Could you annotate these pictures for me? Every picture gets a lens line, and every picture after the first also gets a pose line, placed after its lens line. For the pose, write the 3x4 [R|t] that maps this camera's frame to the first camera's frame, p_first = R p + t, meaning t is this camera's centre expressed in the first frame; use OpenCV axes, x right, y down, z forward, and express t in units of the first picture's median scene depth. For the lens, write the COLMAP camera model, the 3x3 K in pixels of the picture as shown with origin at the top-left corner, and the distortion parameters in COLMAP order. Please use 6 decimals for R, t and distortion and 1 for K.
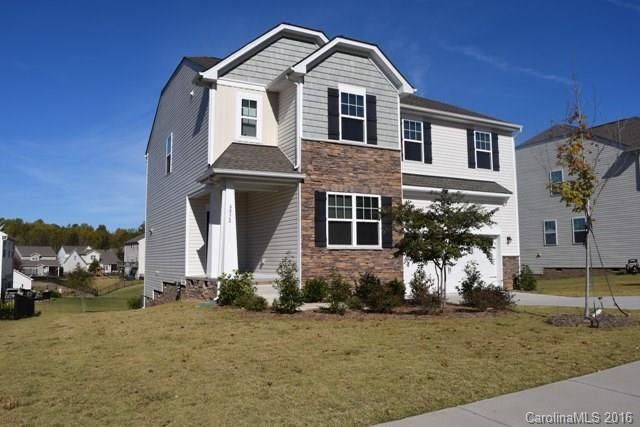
lens RADIAL K [[493.4, 0, 320.3], [0, 493.4, 212.4], [0, 0, 1]] dist [-0.079892, 0.017794]
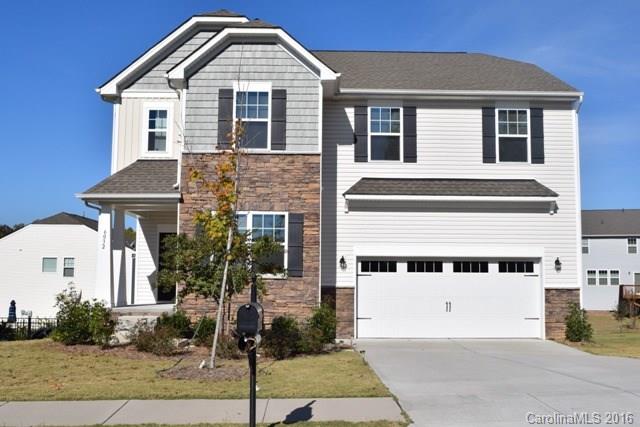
lens RADIAL K [[715.6, 0, 320.3], [0, 715.6, 214.6], [0, 0, 1]] dist [-0.088337, 0.000000]
pose [[0.893191, -0.026813, -0.448877, 0.697584], [0.028554, 0.999588, -0.002892, -0.025397], [0.448769, -0.010234, 0.893589, -0.031860]]
